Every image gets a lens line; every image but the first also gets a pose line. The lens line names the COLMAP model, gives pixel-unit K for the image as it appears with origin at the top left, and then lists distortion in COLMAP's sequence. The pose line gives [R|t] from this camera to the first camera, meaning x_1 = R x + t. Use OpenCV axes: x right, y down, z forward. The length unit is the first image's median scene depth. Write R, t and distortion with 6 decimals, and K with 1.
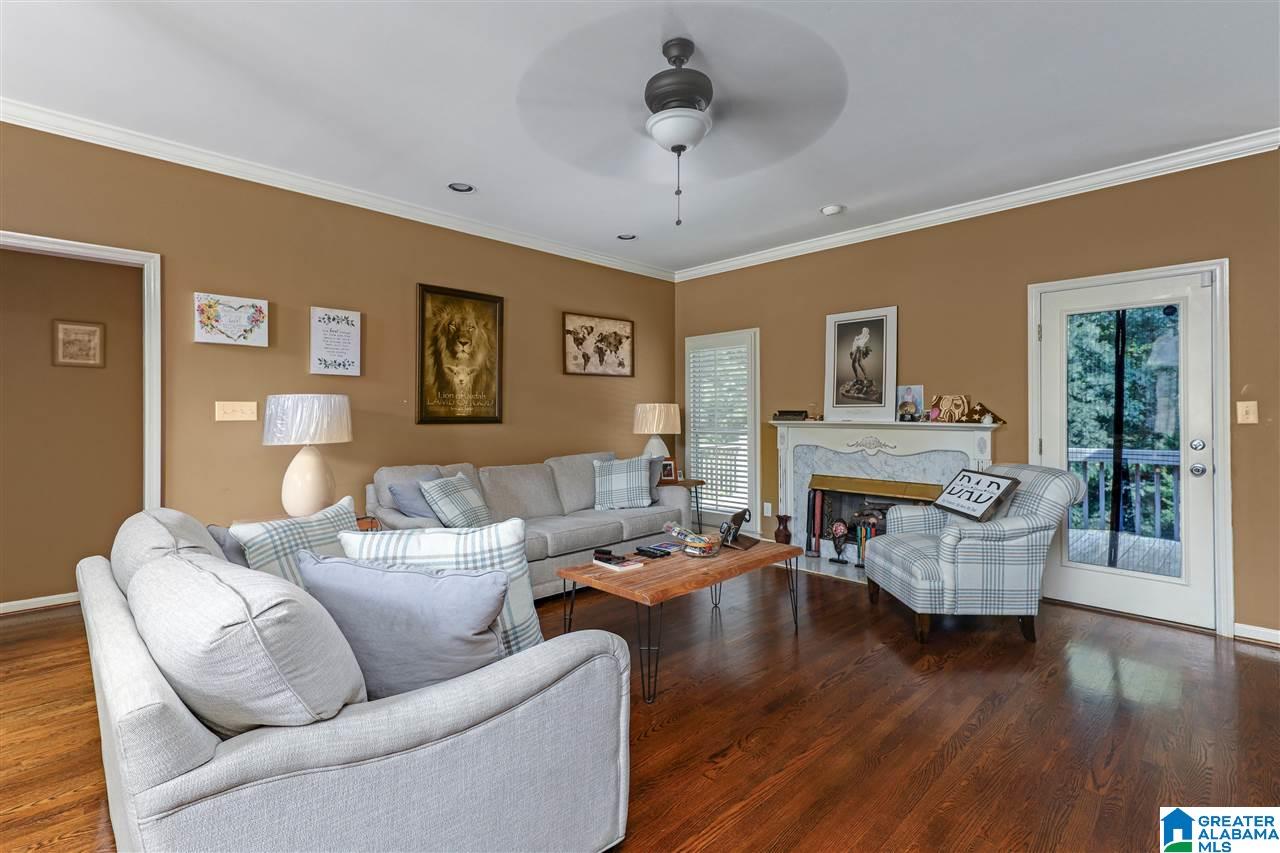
lens RADIAL K [[588.7, 0, 632.0], [0, 588.7, 413.7], [0, 0, 1]] dist [0.003008, -0.000076]
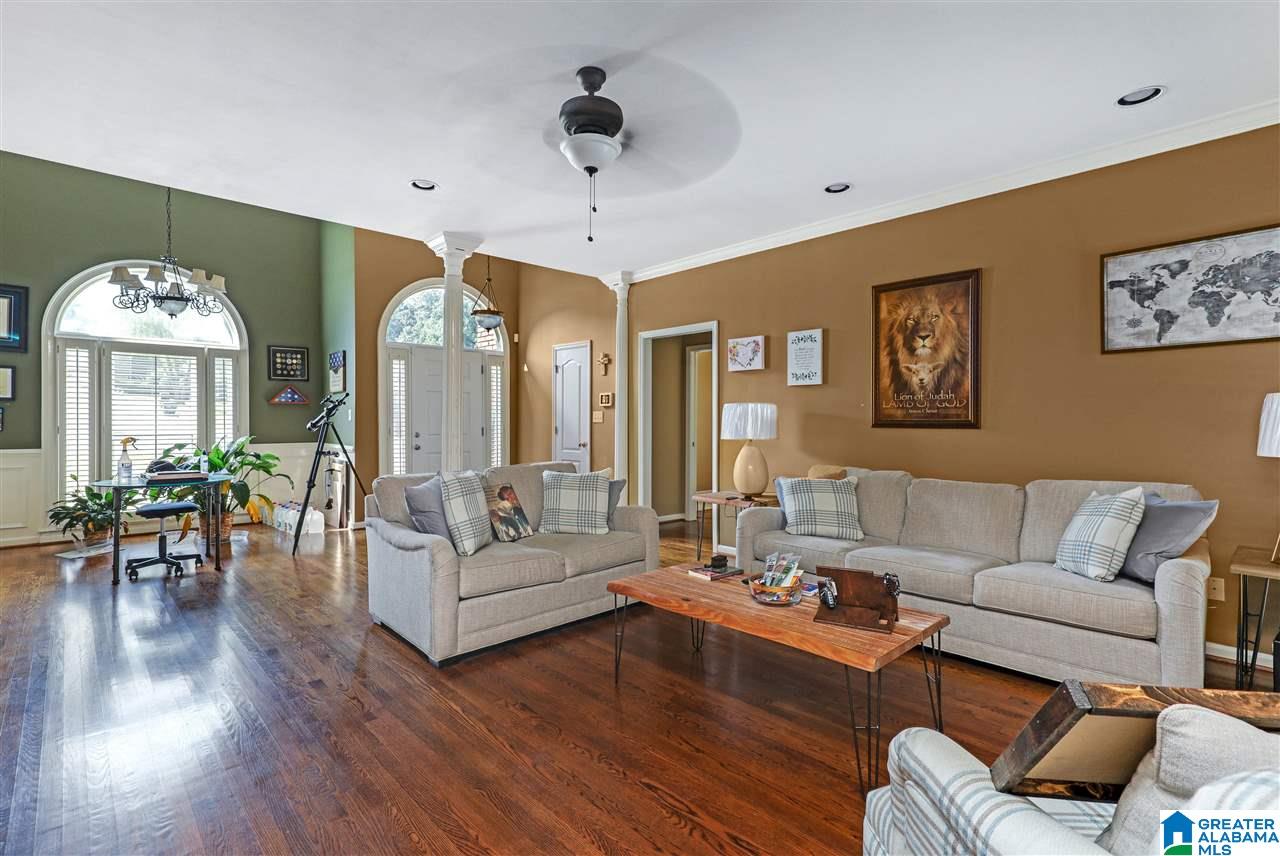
lens RADIAL K [[588.7, 0, 632.3], [0, 588.7, 432.2], [0, 0, 1]] dist [0.003008, -0.000076]
pose [[-0.010807, 0.020951, -0.999722, 0.621094], [0.005368, 0.999767, 0.020894, 0.002646], [0.999927, -0.005141, -0.010917, 0.583181]]
